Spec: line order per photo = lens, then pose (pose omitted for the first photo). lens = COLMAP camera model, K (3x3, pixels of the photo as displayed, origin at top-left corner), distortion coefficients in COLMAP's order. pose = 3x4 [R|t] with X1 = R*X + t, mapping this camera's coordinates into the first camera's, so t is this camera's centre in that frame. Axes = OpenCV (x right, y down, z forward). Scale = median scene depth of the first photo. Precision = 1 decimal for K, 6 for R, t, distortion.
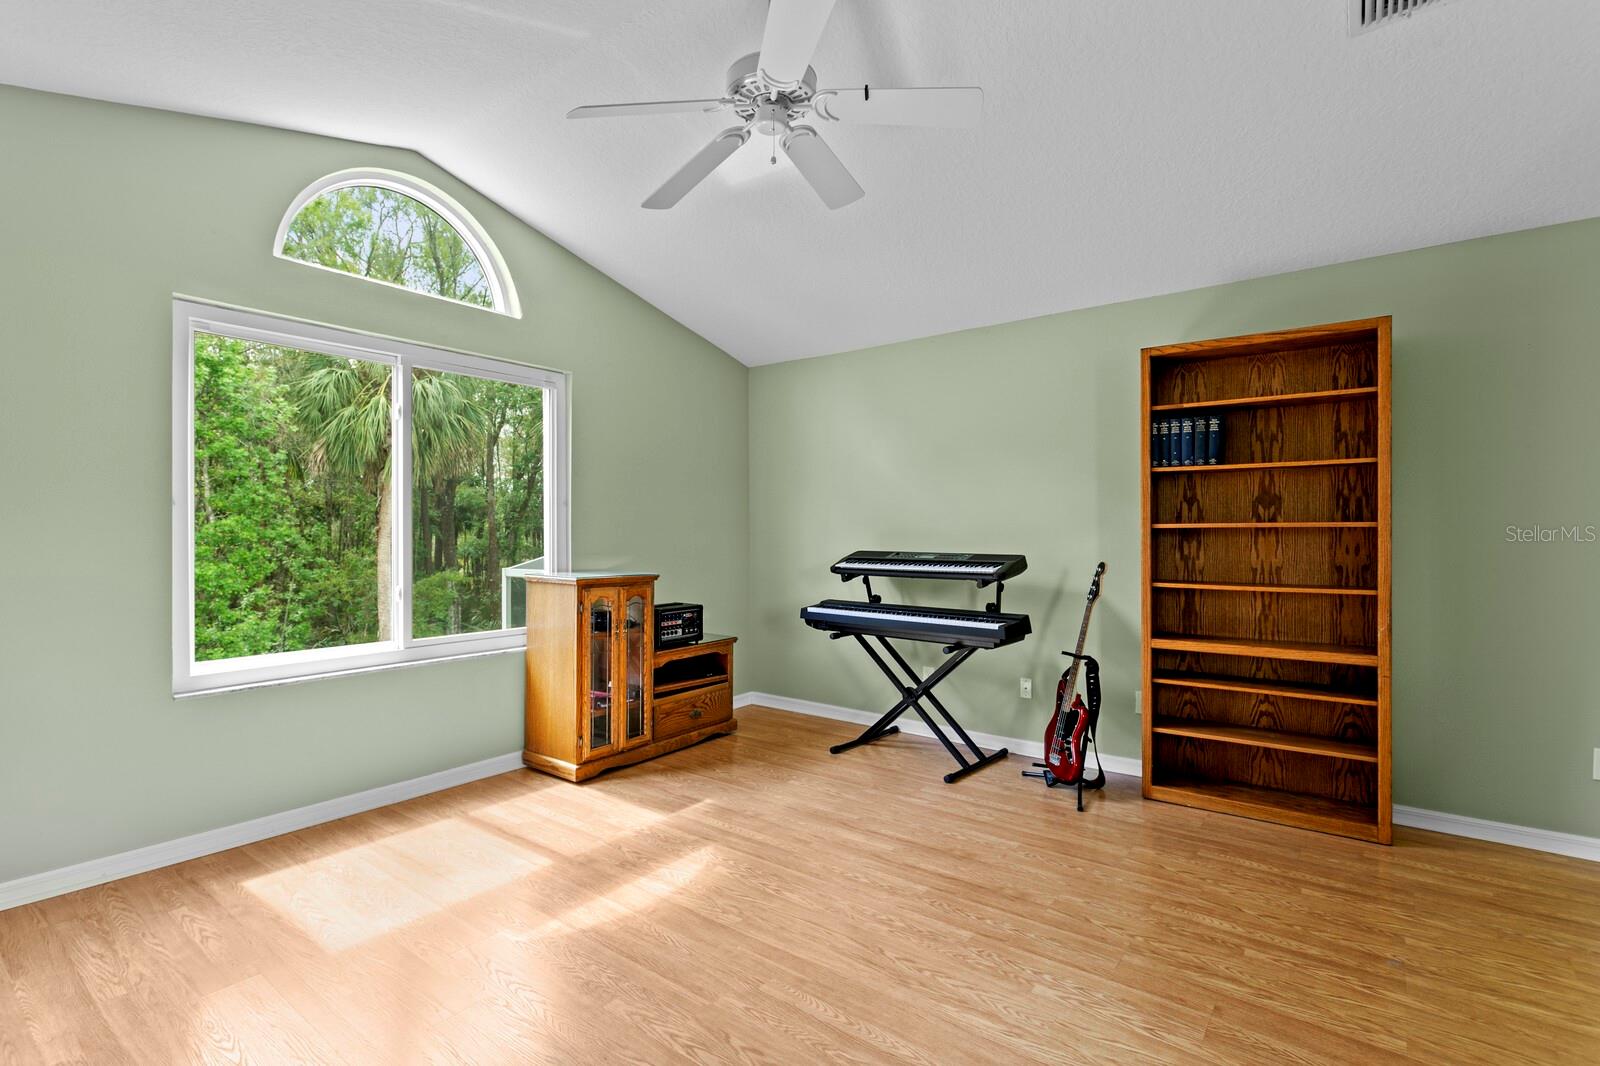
lens RADIAL K [[754.0, 0, 775.0], [0, 754.0, 529.8], [0, 0, 1]] dist [0.002504, 0.001285]
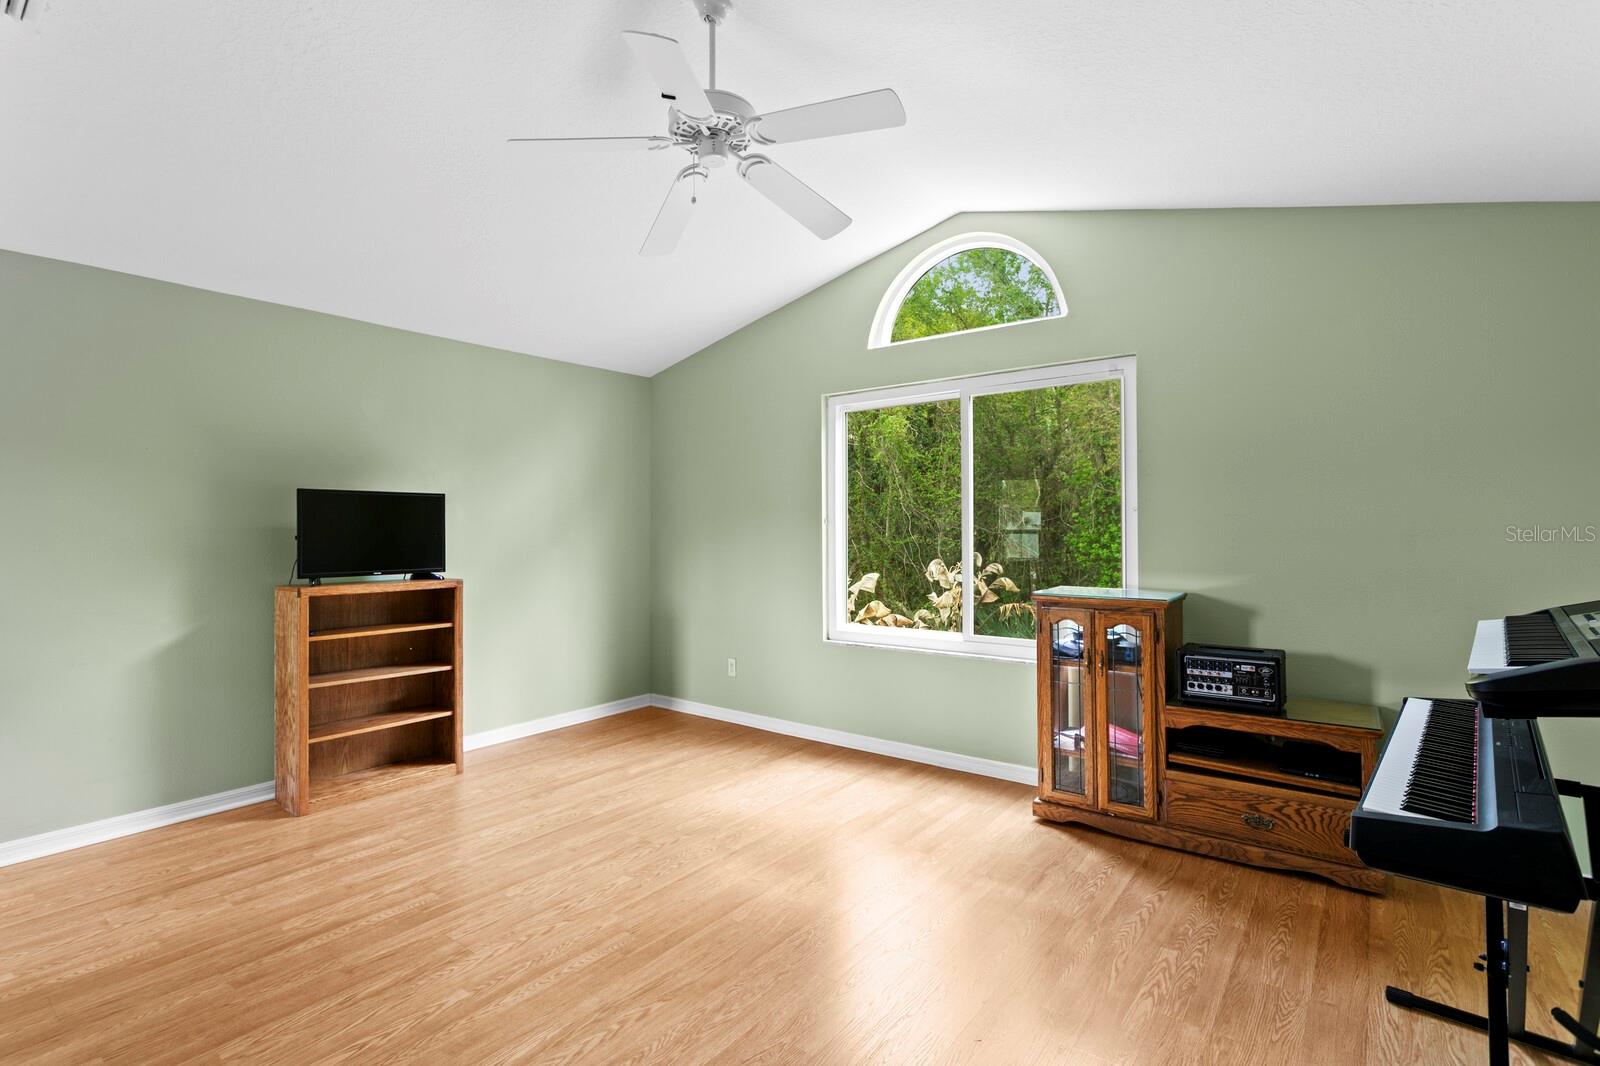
lens RADIAL K [[754.0, 0, 775.0], [0, 754.0, 529.8], [0, 0, 1]] dist [0.002504, 0.001285]
pose [[-0.000581, -0.004412, -0.999990, 0.593562], [0.011037, 0.999929, -0.004418, -0.011606], [0.999939, -0.011039, -0.000532, 0.627497]]
